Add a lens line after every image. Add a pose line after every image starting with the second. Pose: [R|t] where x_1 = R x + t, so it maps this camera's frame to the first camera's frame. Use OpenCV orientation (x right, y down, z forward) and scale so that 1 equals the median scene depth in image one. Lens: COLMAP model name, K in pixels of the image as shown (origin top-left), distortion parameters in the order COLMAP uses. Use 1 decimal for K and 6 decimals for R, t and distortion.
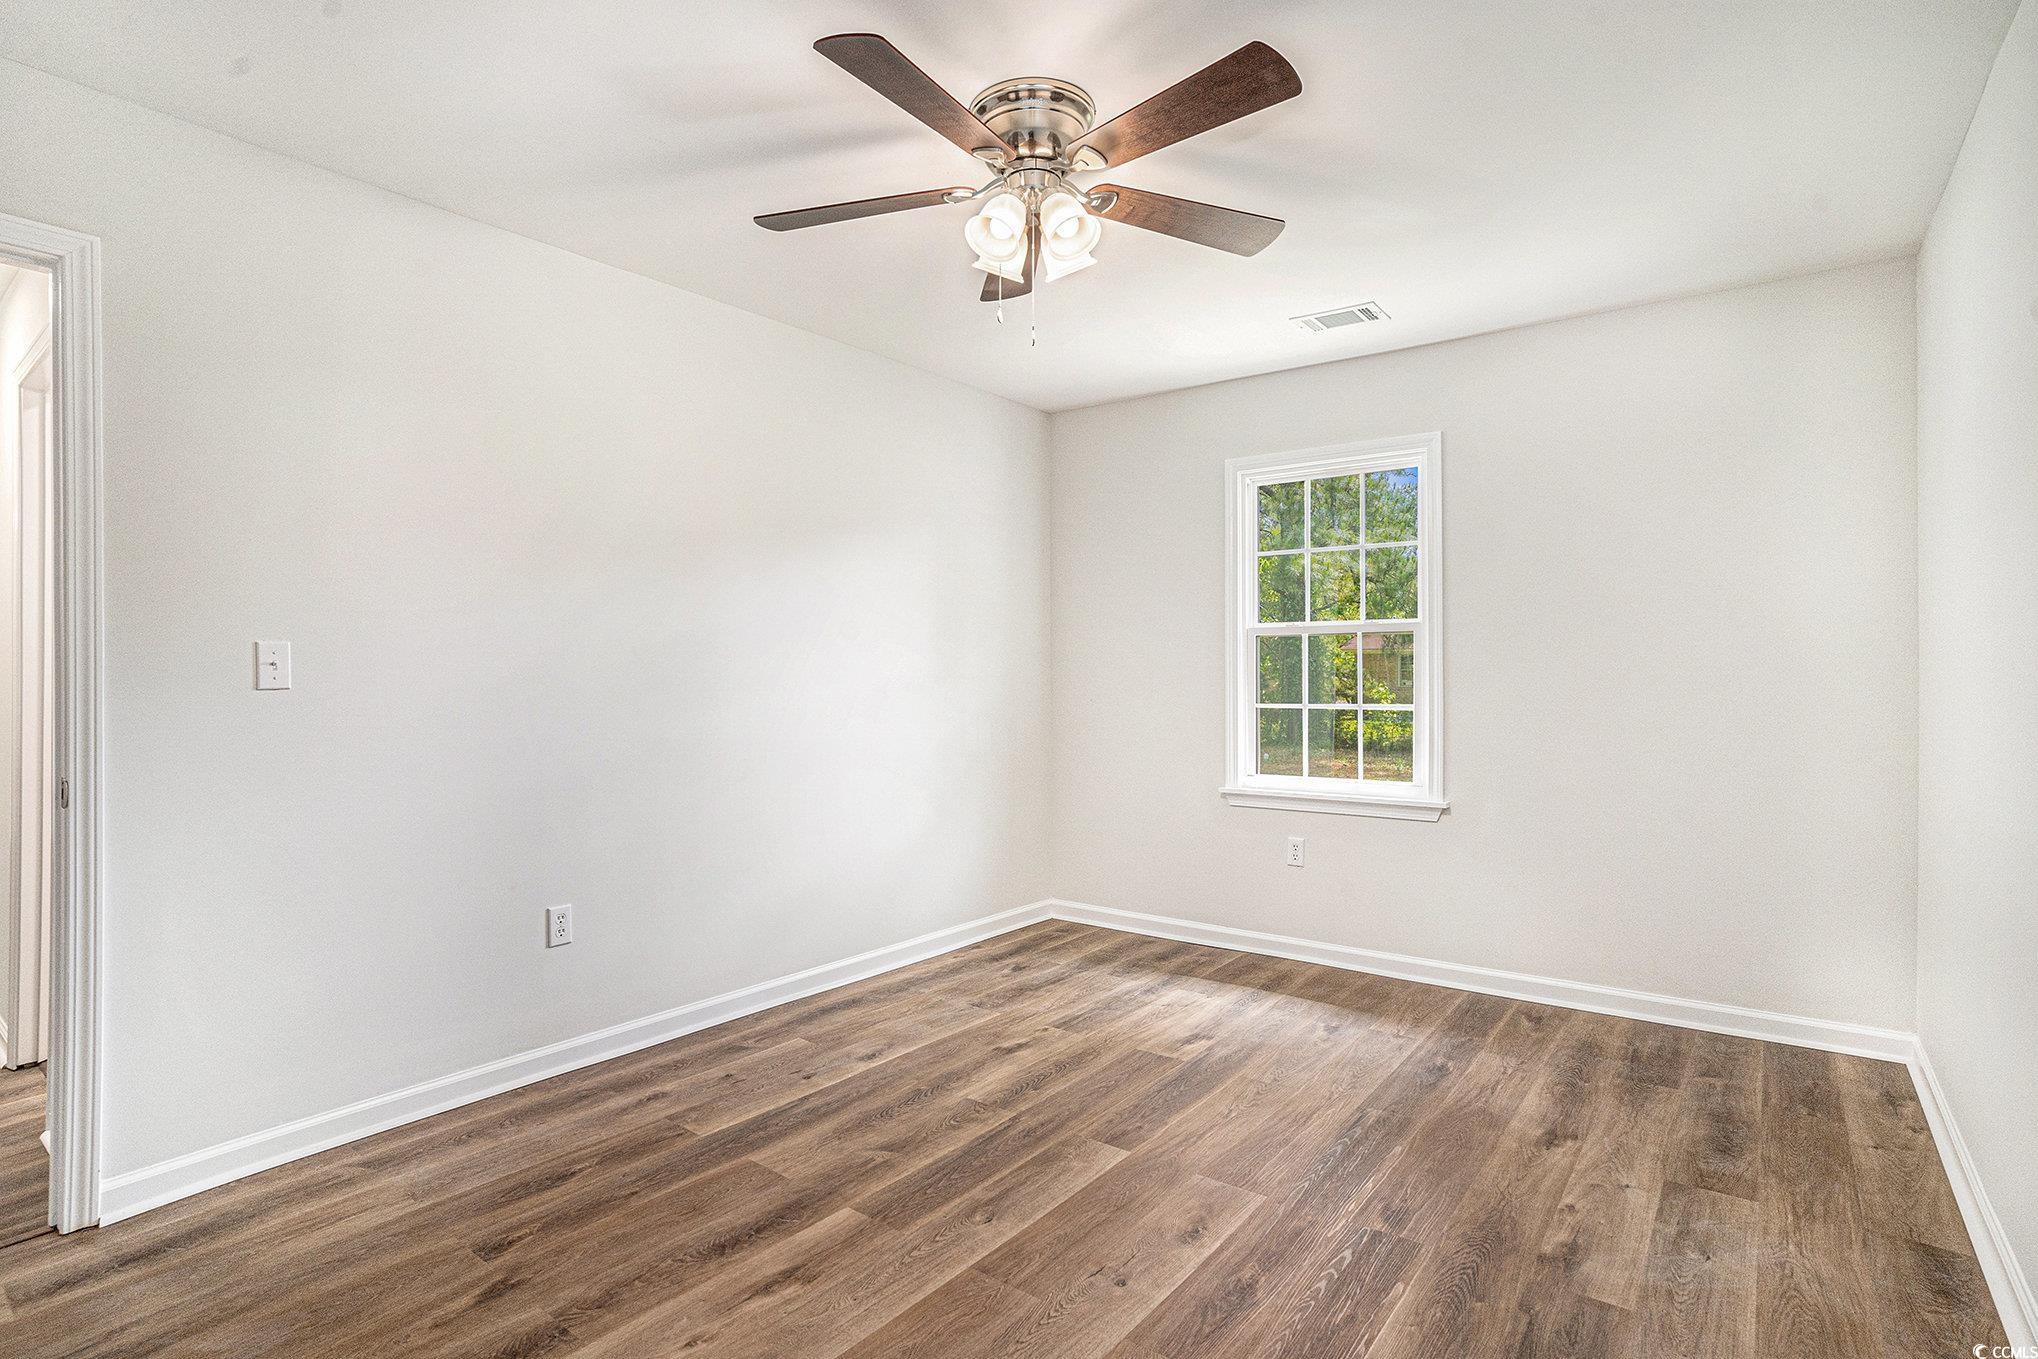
lens RADIAL K [[1009.7, 0, 1022.8], [0, 1009.7, 688.0], [0, 0, 1]] dist [-0.060257, 0.021214]
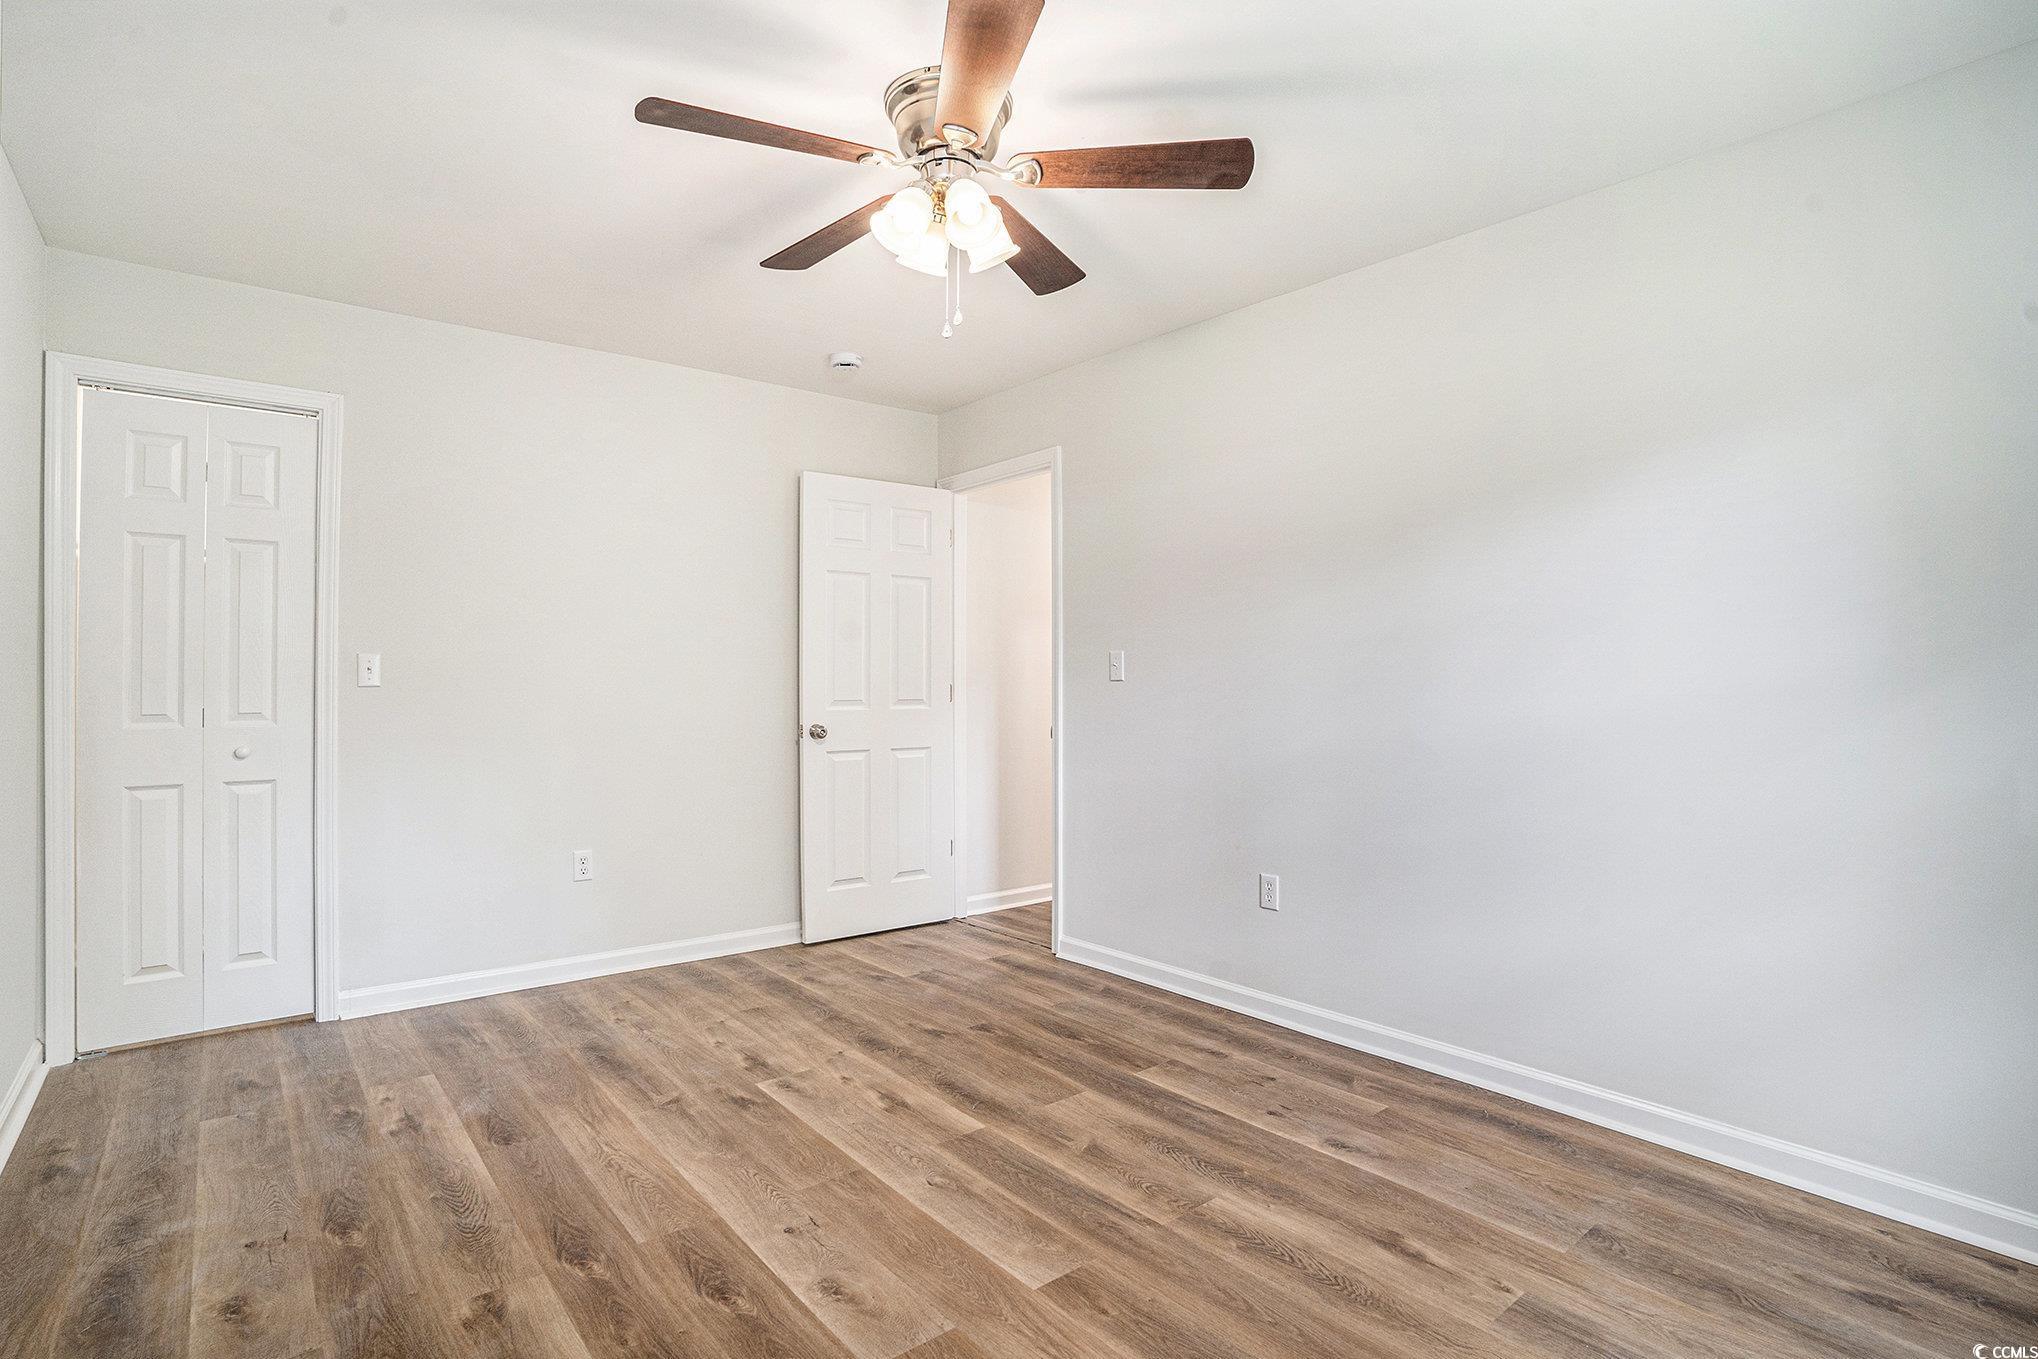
lens RADIAL K [[1009.7, 0, 1002.7], [0, 1009.7, 639.2], [0, 0, 1]] dist [-0.060257, 0.021214]
pose [[-0.235395, -0.029305, -0.971458, 0.806294], [-0.009529, 0.999567, -0.027844, -0.017358], [0.971853, 0.002703, -0.235572, 1.063816]]
